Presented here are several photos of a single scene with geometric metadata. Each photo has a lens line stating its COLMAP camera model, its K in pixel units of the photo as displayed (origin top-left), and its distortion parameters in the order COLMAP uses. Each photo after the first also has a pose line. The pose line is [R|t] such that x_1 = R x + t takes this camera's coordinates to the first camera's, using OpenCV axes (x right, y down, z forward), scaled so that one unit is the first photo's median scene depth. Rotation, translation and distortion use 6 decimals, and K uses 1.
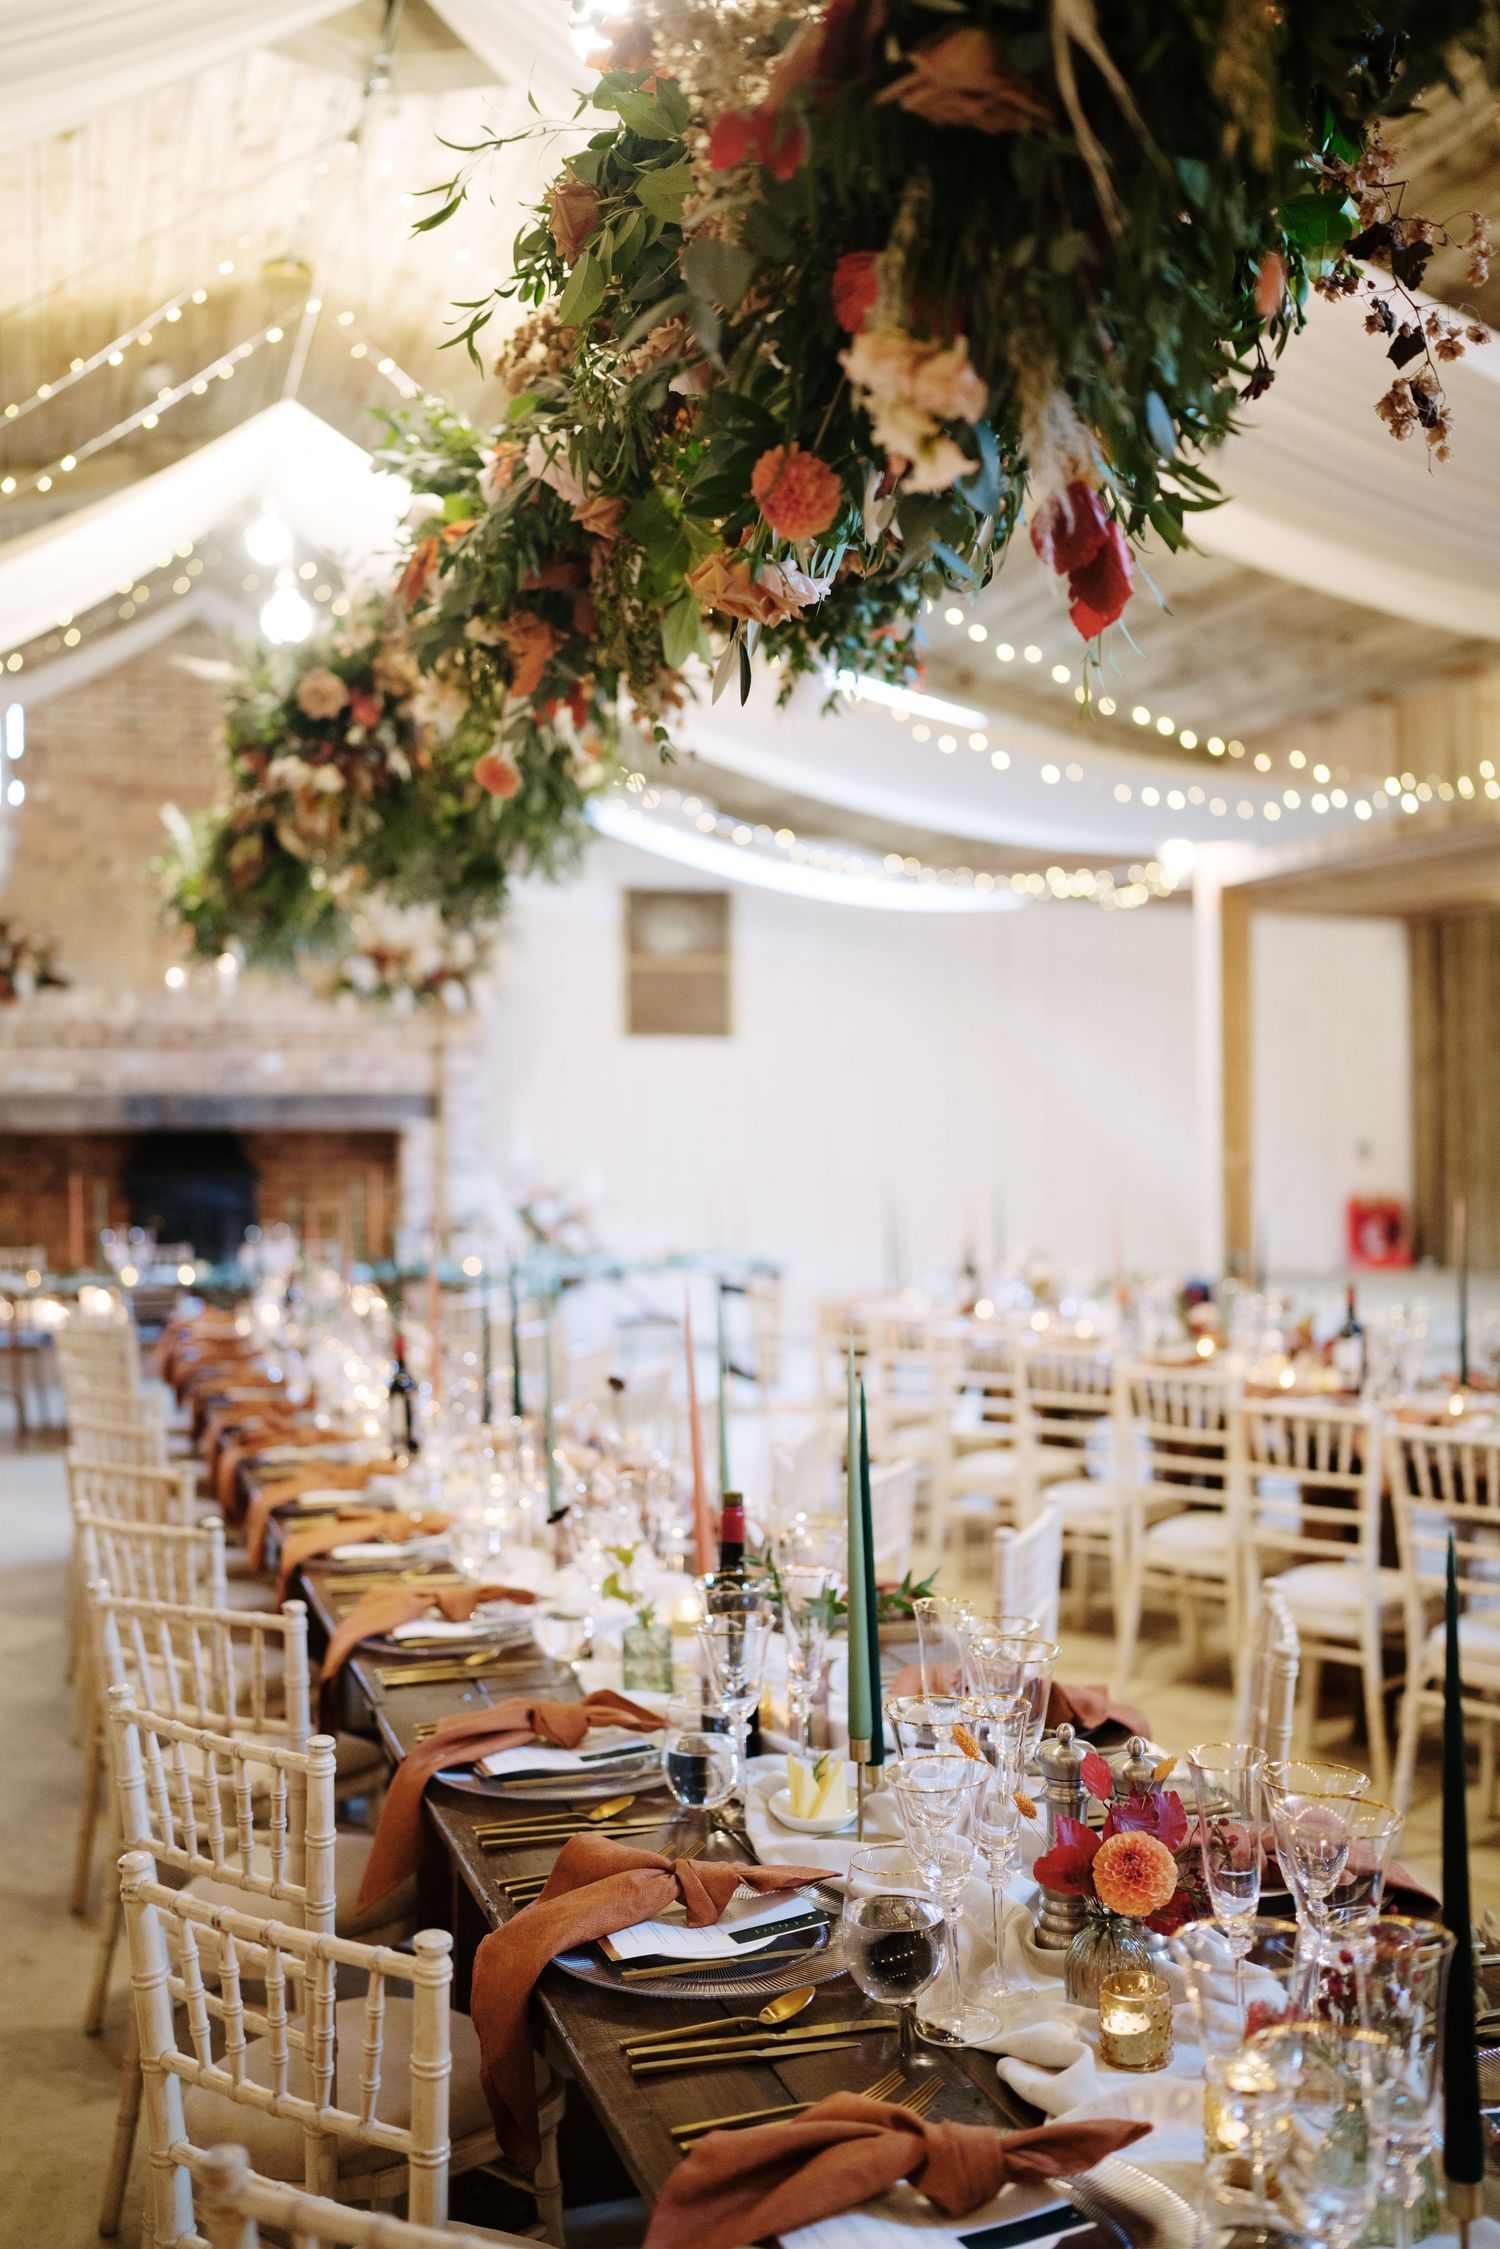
lens RADIAL K [[2288.2, 0, 749.6], [0, 2288.2, 1120.8], [0, 0, 1]] dist [0.006895, 0.000000]
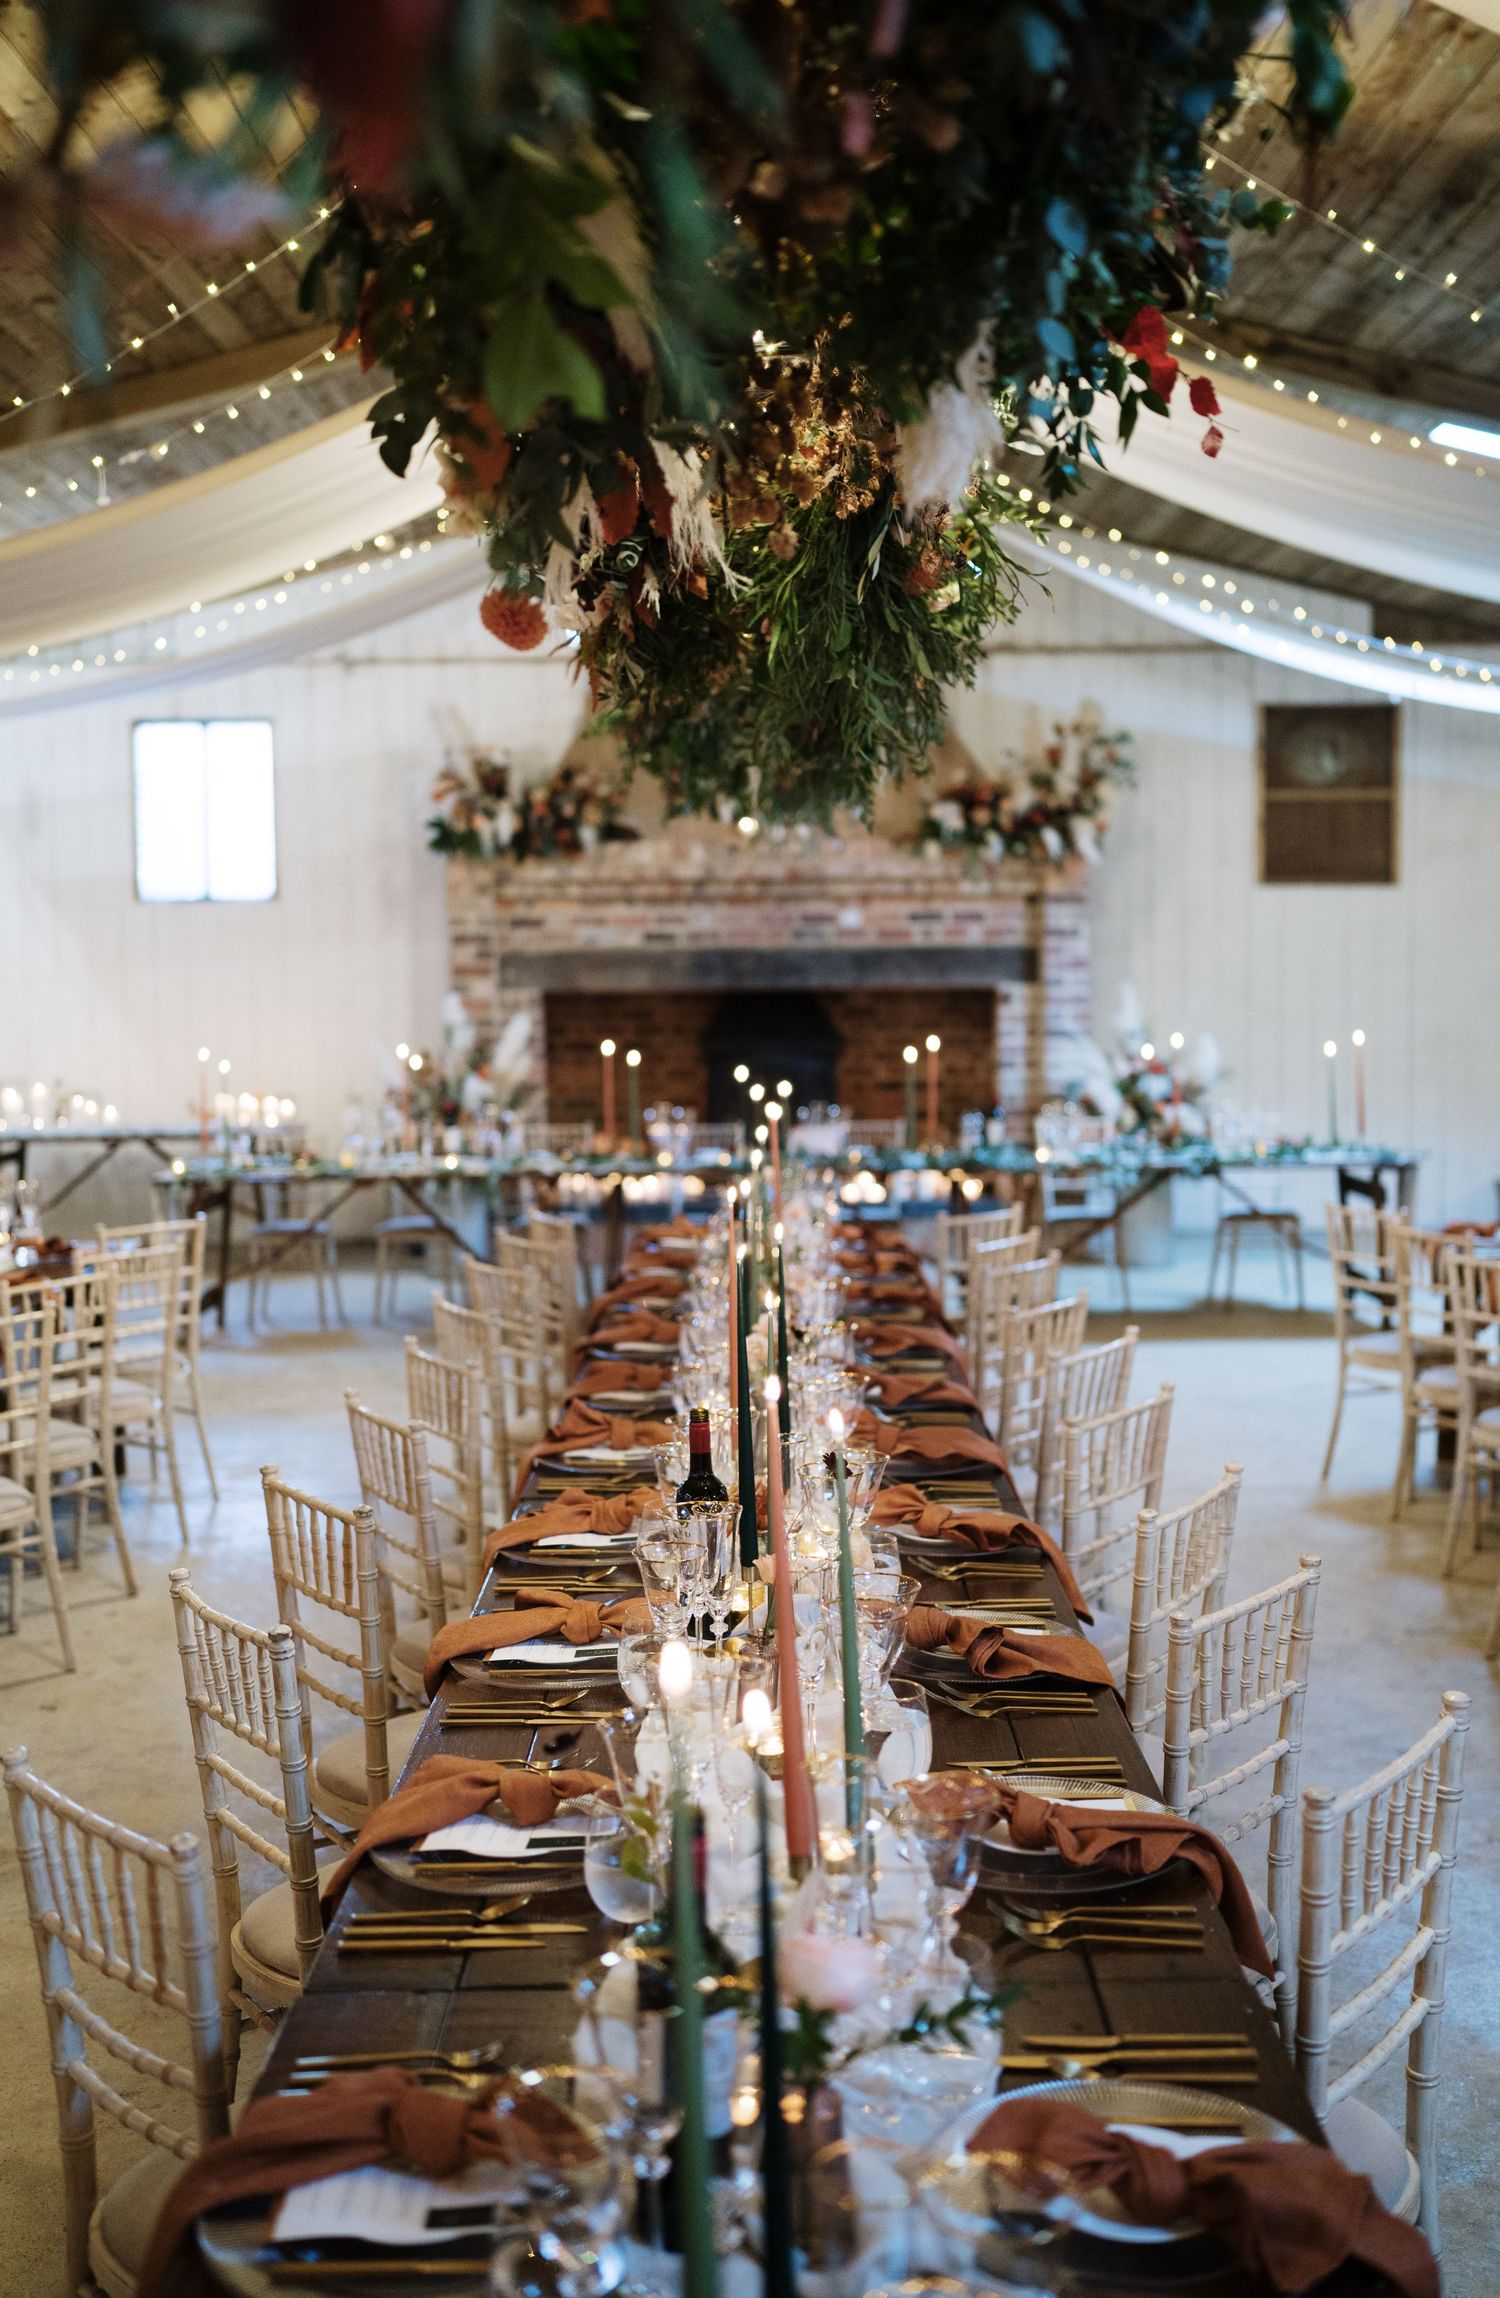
lens RADIAL K [[2279.1, 0, 746.2], [0, 2279.1, 1140.5], [0, 0, 1]] dist [-0.019959, 0.000000]
pose [[0.947009, 0.022741, -0.320402, 0.042980], [0.002345, 0.996974, 0.077695, -0.007729], [0.321200, -0.074329, 0.944090, 0.128892]]
